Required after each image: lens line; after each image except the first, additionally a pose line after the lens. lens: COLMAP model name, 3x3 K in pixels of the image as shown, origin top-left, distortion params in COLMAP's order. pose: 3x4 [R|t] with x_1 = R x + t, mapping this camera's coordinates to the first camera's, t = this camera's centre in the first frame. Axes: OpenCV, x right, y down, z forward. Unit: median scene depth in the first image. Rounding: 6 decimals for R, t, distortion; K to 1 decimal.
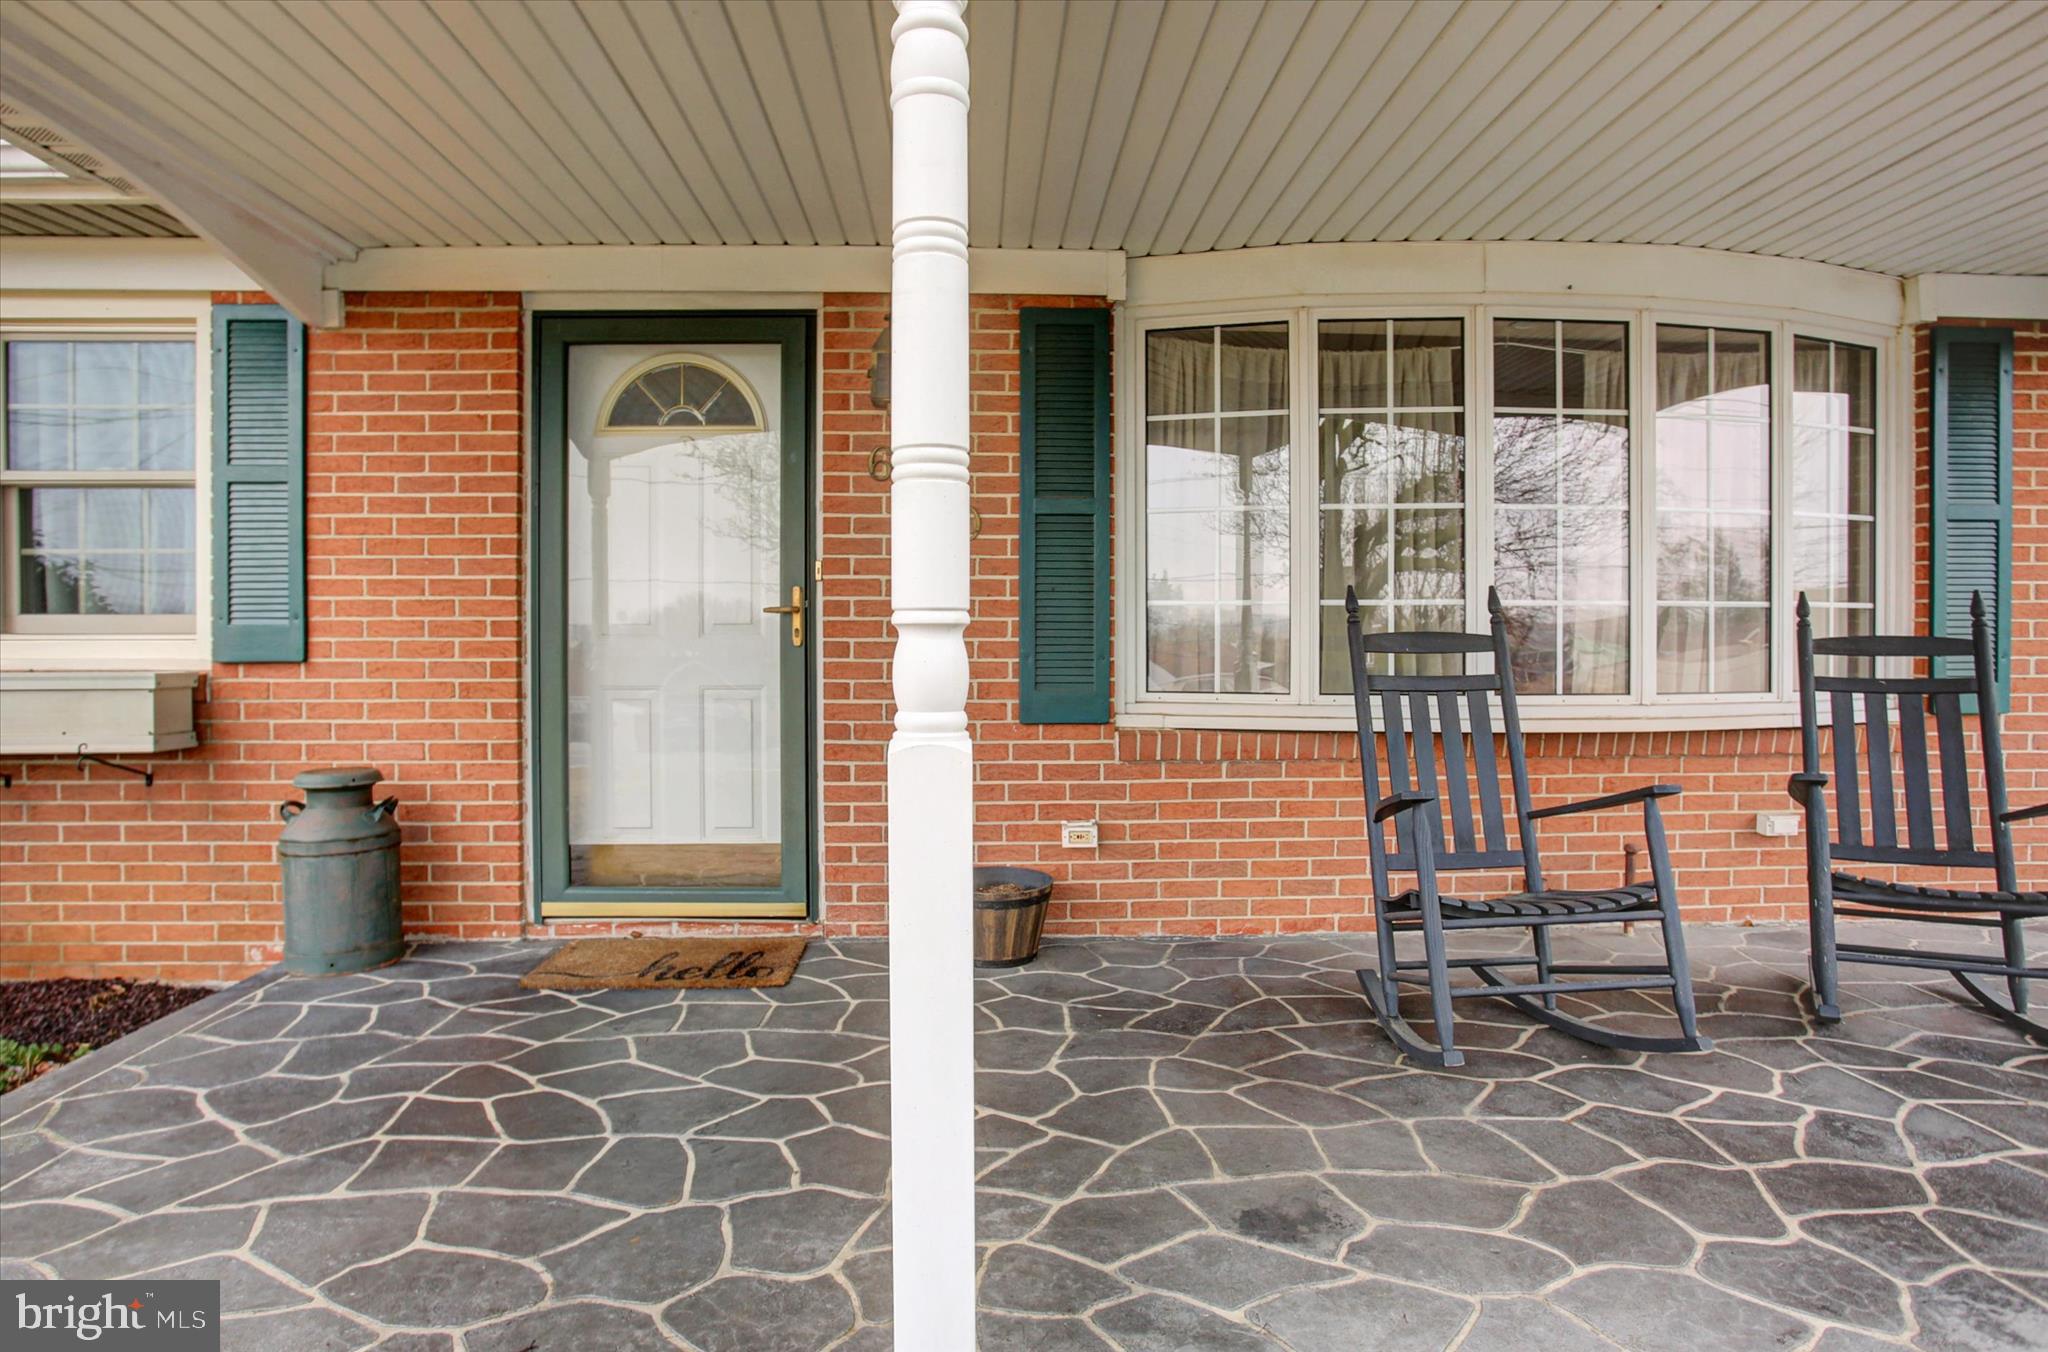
lens RADIAL K [[1203.8, 0, 1024.0], [0, 1203.8, 676.0], [0, 0, 1]] dist [-0.034135, 0.002008]
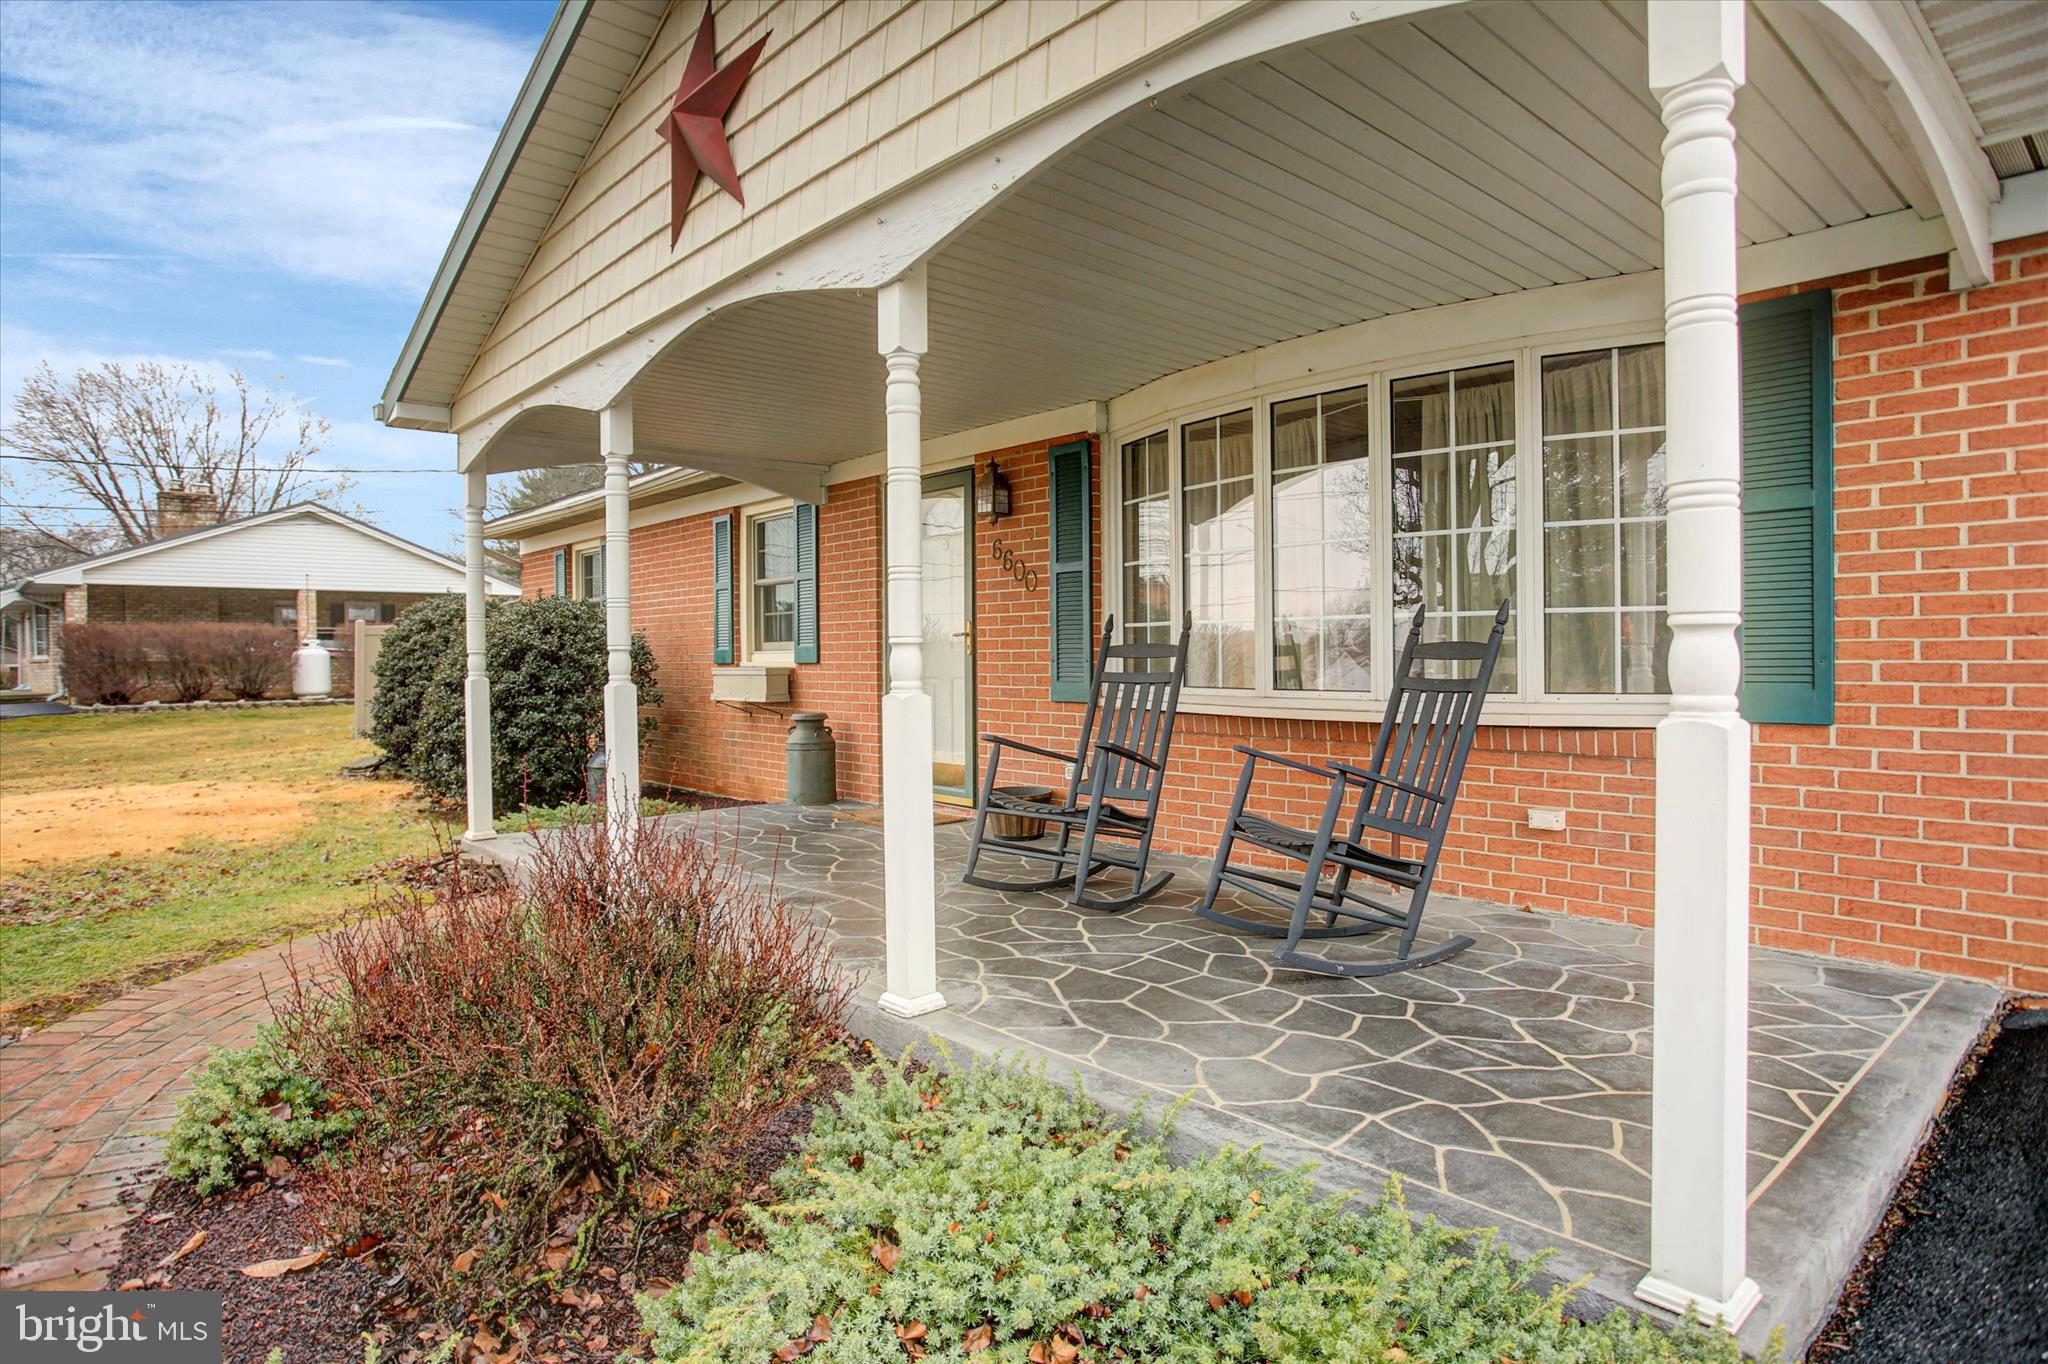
lens RADIAL K [[1043.8, 0, 1024.0], [0, 1043.8, 682.0], [0, 0, 1]] dist [-0.078172, 0.035139]
pose [[0.657125, 0.016065, -0.753611, 1.031559], [-0.010353, 0.999871, 0.012288, -0.003594], [0.753711, -0.000272, 0.657206, 0.050979]]
